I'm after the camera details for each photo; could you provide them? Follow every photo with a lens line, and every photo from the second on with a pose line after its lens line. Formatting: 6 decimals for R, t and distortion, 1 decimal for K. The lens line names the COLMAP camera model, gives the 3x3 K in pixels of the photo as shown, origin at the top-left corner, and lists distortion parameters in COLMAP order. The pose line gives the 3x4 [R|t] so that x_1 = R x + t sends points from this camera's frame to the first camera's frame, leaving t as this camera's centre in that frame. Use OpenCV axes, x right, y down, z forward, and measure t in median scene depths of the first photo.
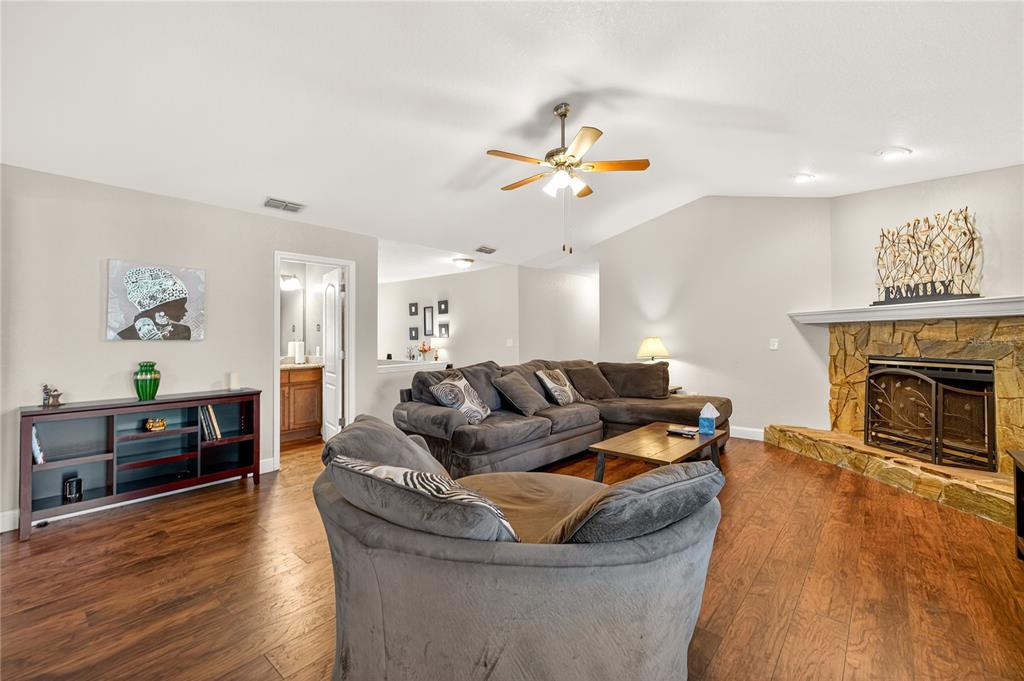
lens RADIAL K [[436.7, 0, 509.2], [0, 436.7, 336.3], [0, 0, 1]] dist [-0.000757, 0.000720]
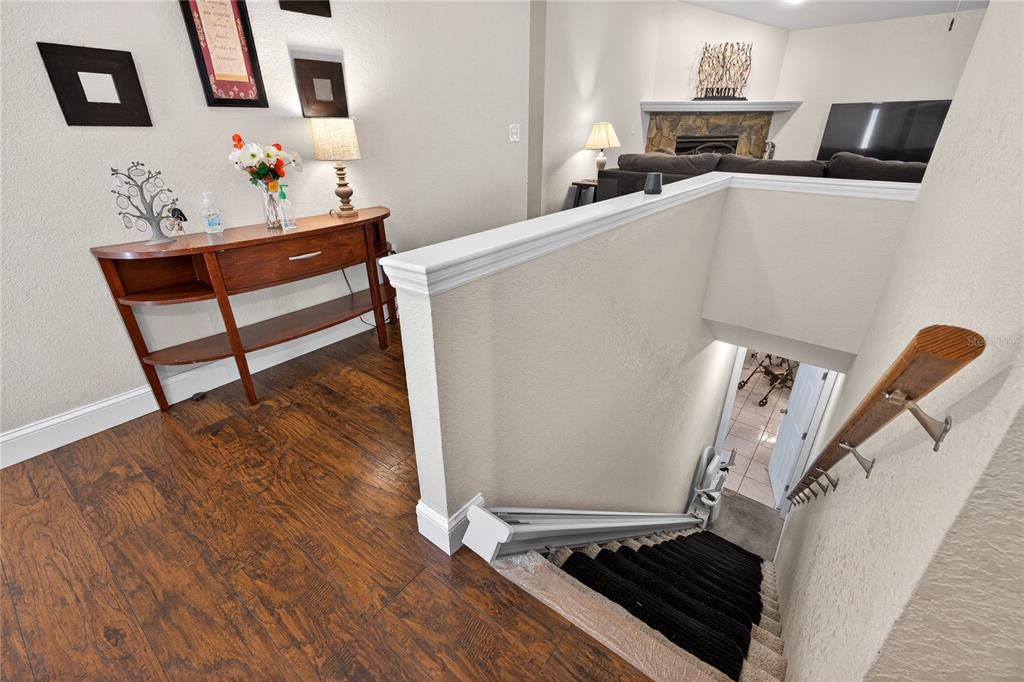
lens RADIAL K [[436.7, 0, 509.3], [0, 436.7, 336.1], [0, 0, 1]] dist [-0.000757, 0.000720]
pose [[-0.031622, -0.428048, 0.903202, -1.000816], [0.003277, 0.903605, 0.428354, 0.022743], [-0.999495, 0.016505, -0.027171, 1.888945]]
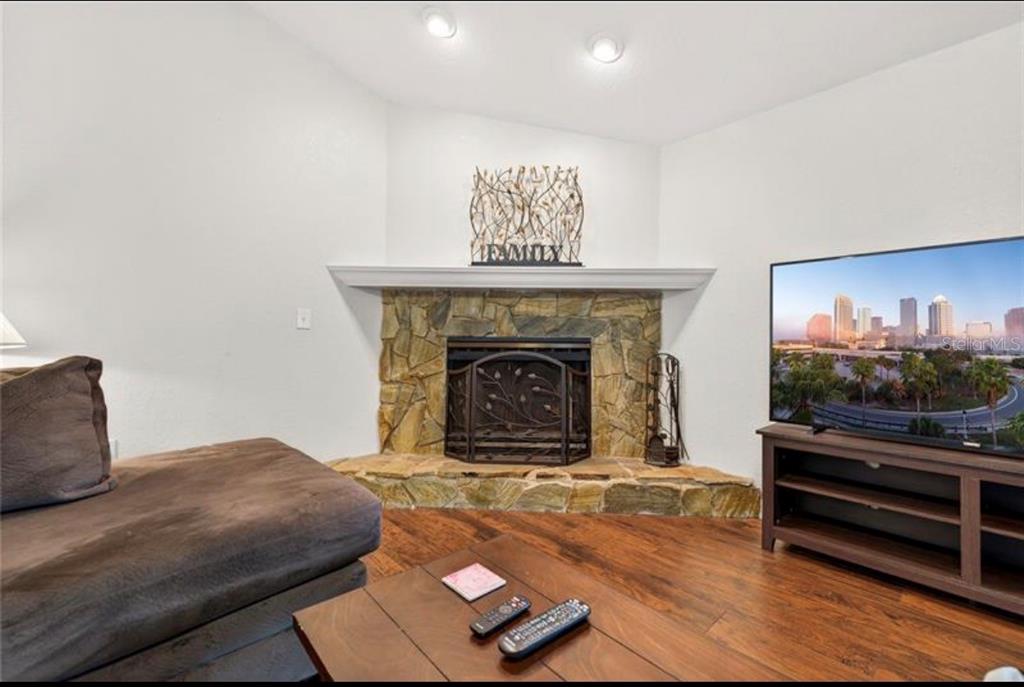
lens RADIAL K [[436.7, 0, 506.6], [0, 436.7, 327.3], [0, 0, 1]] dist [-0.000757, 0.000720]
pose [[0.116768, 0.033464, 0.992595, 0.134049], [-0.015397, 0.999373, -0.031881, 0.057575], [-0.993040, -0.011561, 0.117210, 0.933274]]
